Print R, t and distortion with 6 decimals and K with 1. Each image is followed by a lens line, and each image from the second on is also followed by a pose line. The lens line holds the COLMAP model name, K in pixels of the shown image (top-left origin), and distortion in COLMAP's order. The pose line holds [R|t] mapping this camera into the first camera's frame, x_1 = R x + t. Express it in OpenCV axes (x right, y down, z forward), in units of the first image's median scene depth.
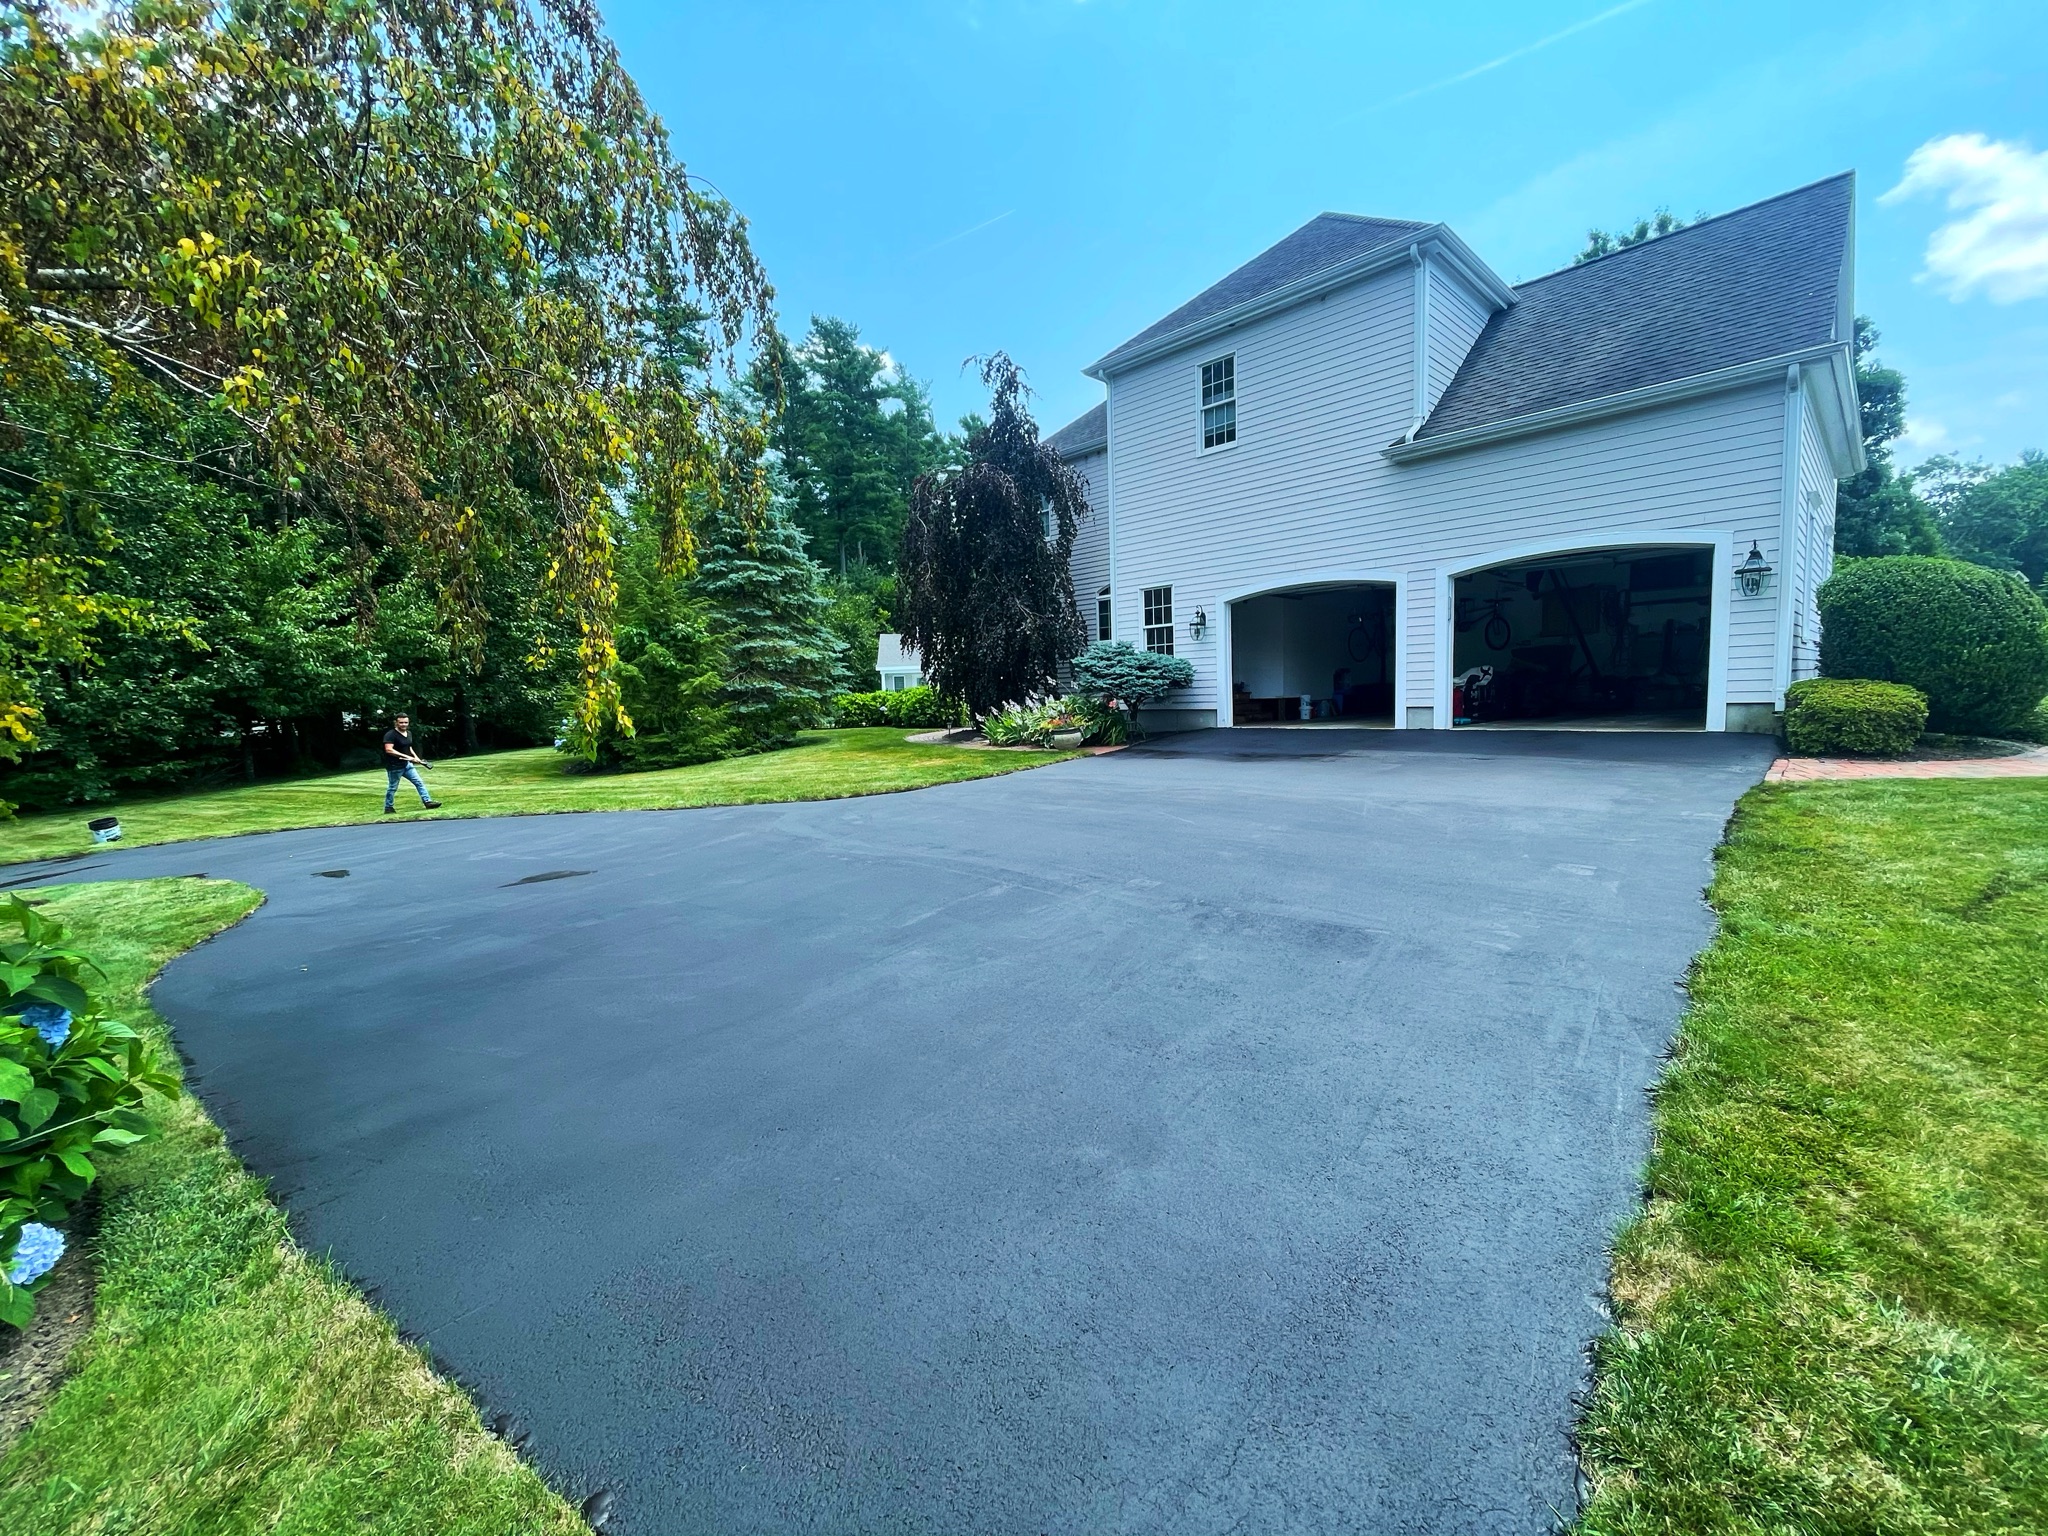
lens RADIAL K [[817.4, 0, 1027.5], [0, 817.4, 770.8], [0, 0, 1]] dist [-0.001175, -0.000070]
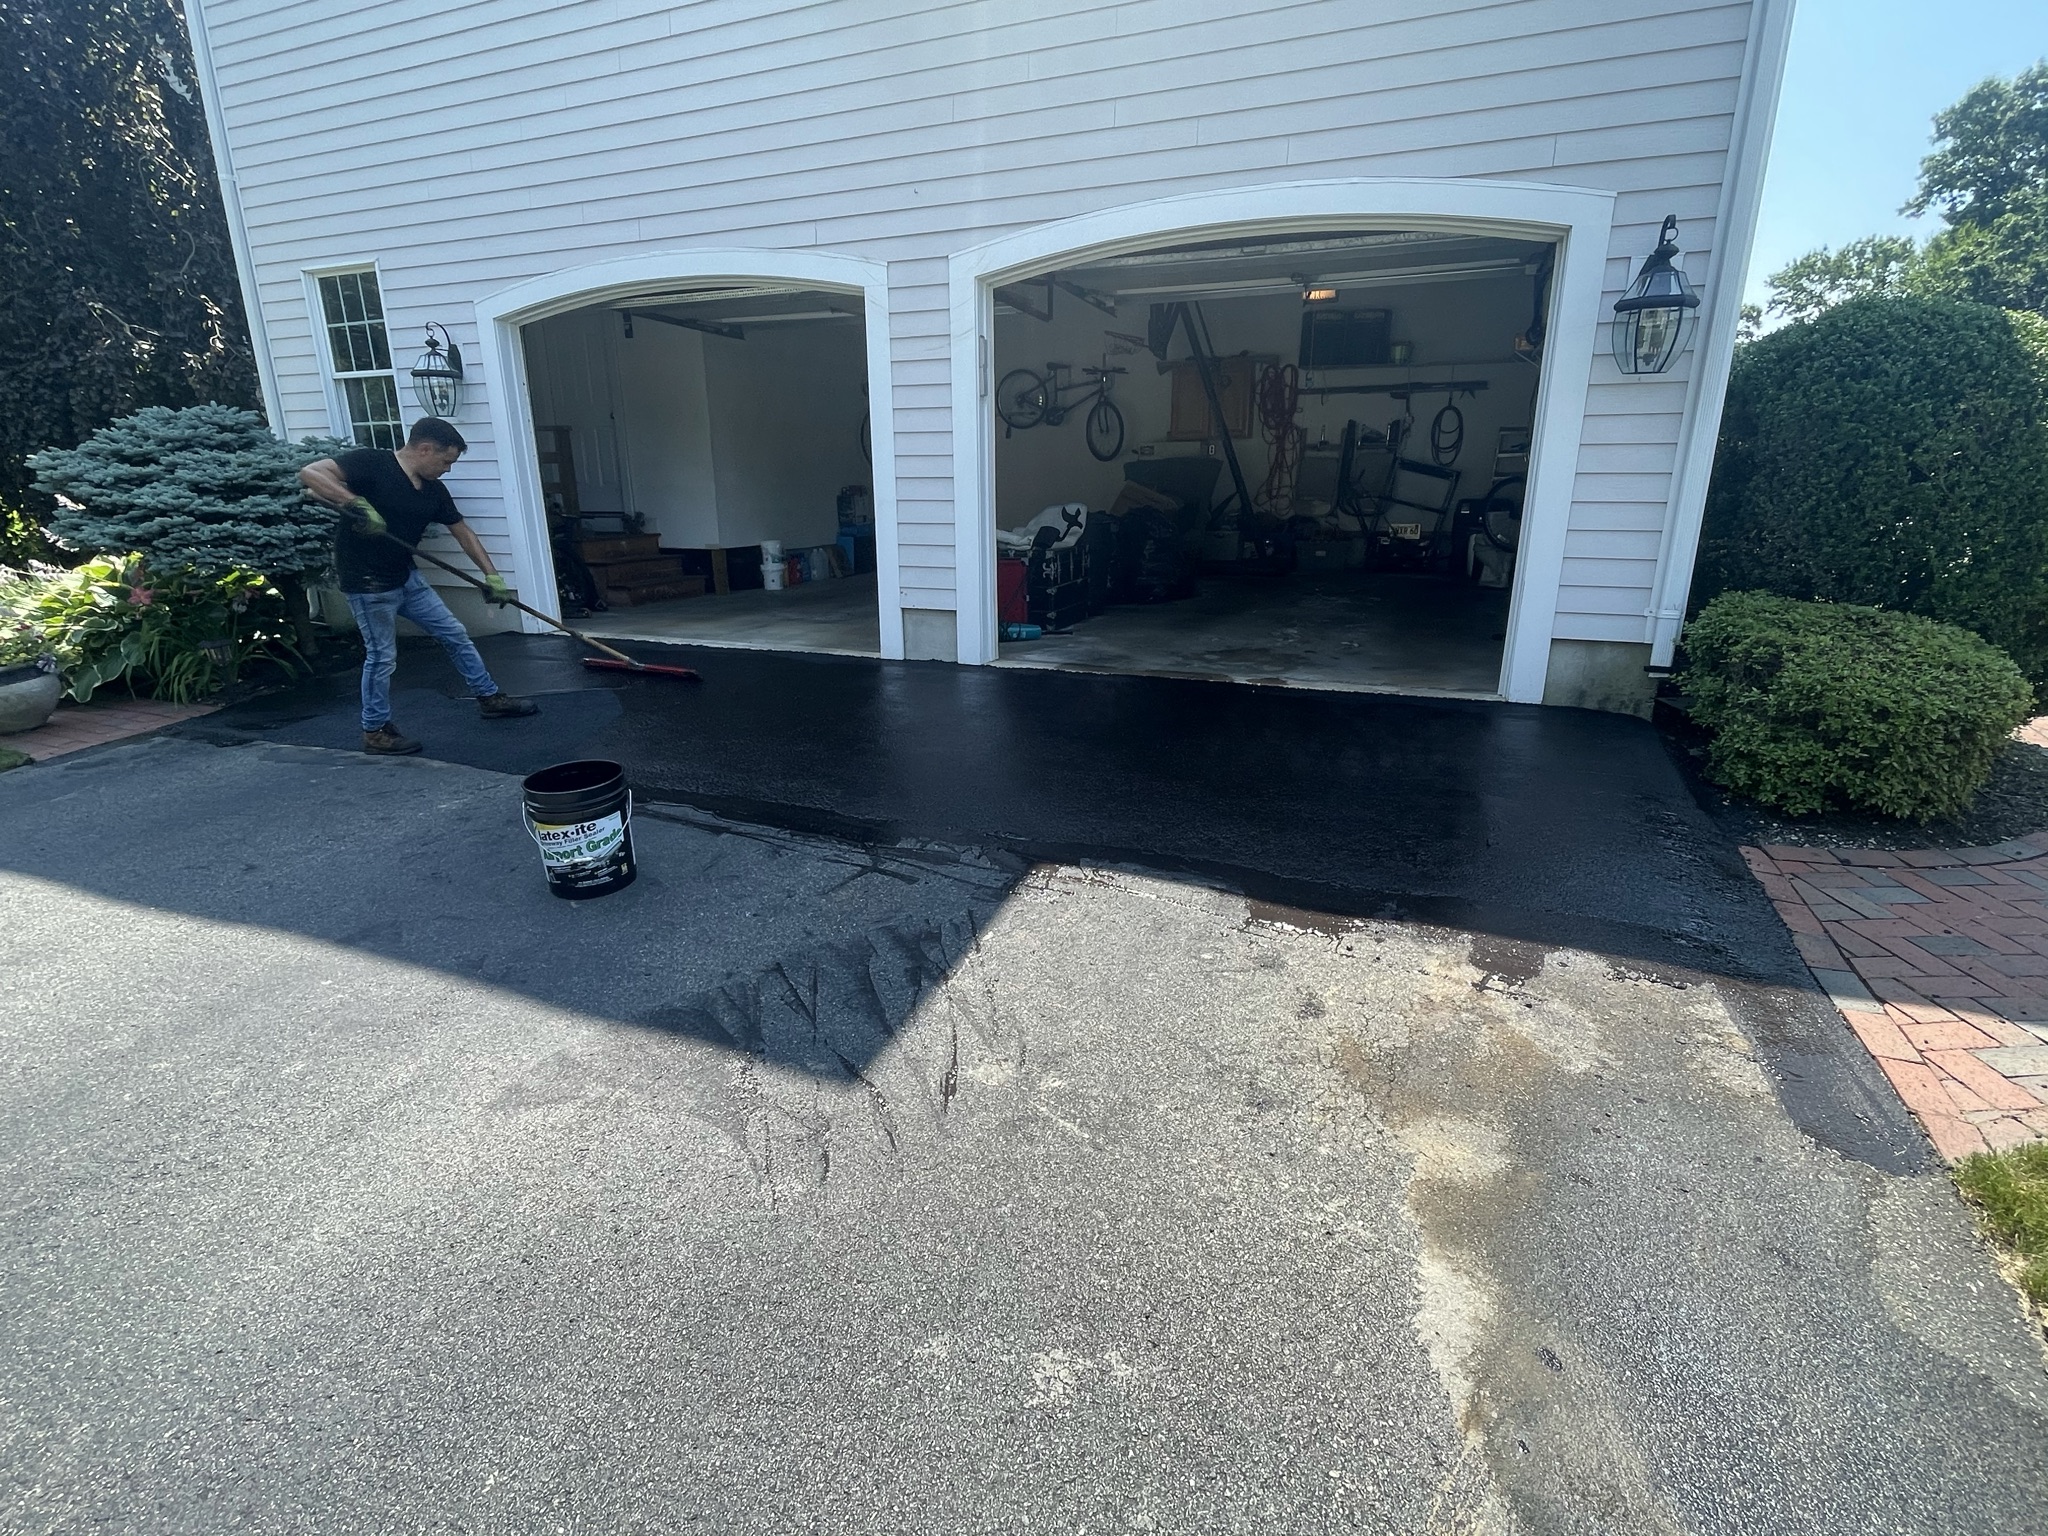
lens RADIAL K [[977.3, 0, 1017.9], [0, 977.3, 769.0], [0, 0, 1]] dist [0.001215, -0.001484]
pose [[0.913105, -0.090594, 0.397533, 0.262371], [0.014589, 0.981637, 0.190197, -0.077899], [-0.407464, -0.167871, 0.897659, 0.429285]]
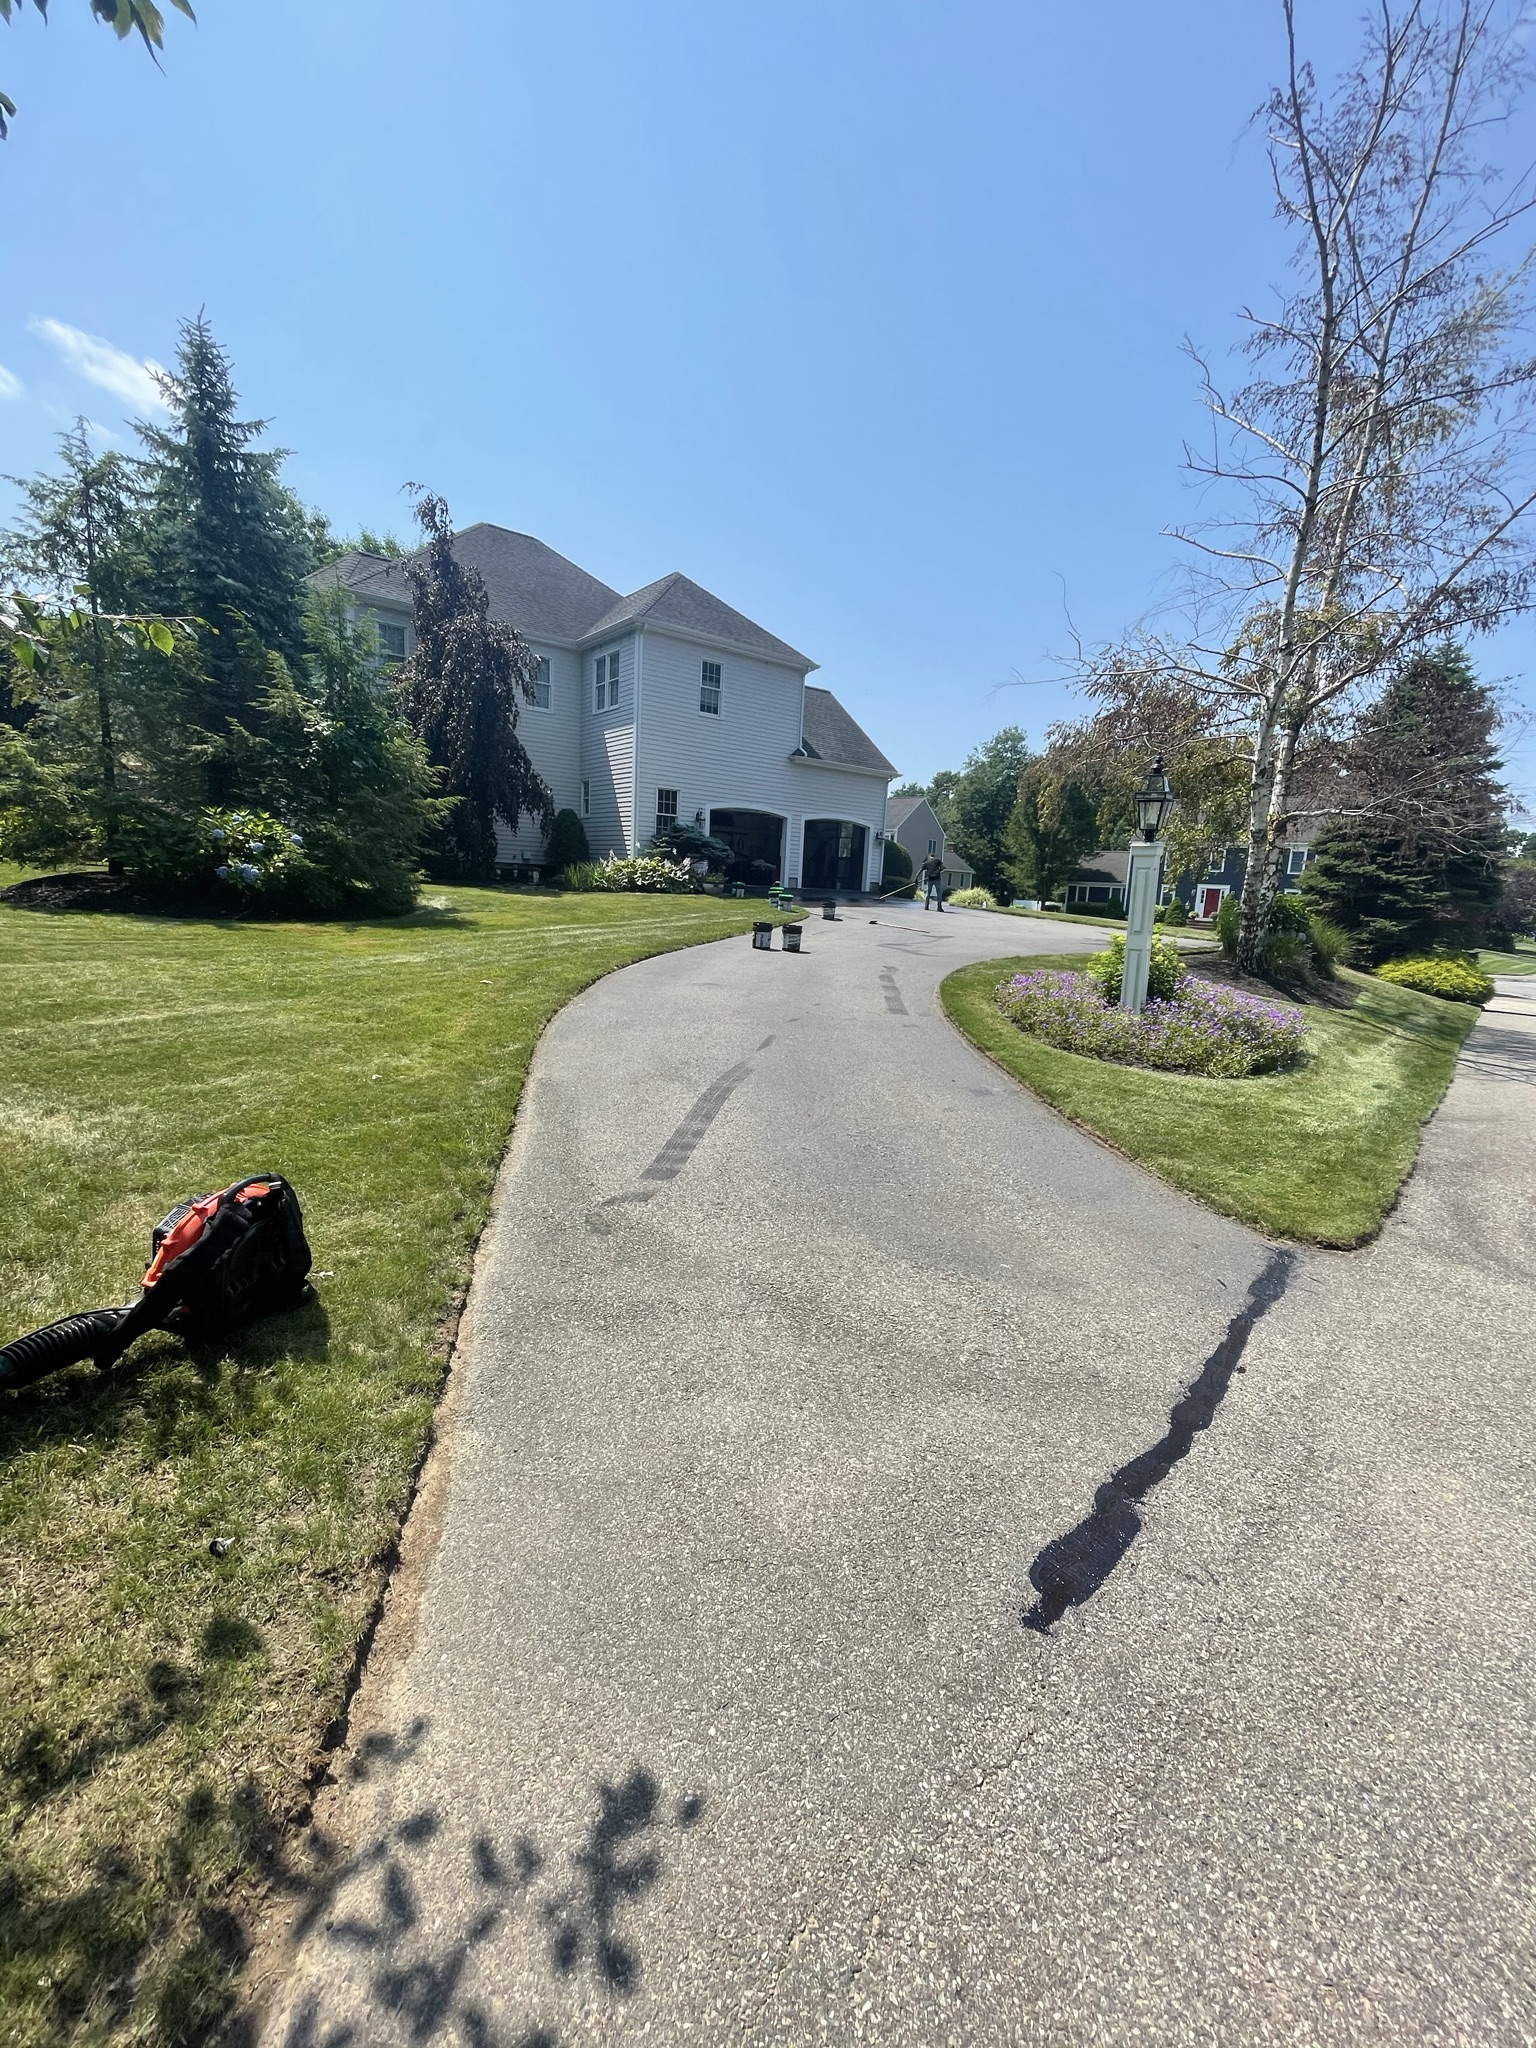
lens RADIAL K [[817.4, 0, 768.0], [0, 817.4, 1024.0], [0, 0, 1]] dist [-0.001175, -0.000070]
pose [[0.111982, -0.140853, 0.983677, -1.477164], [0.030679, 0.989921, 0.138255, 0.004786], [-0.993237, 0.014696, 0.115174, 0.688397]]
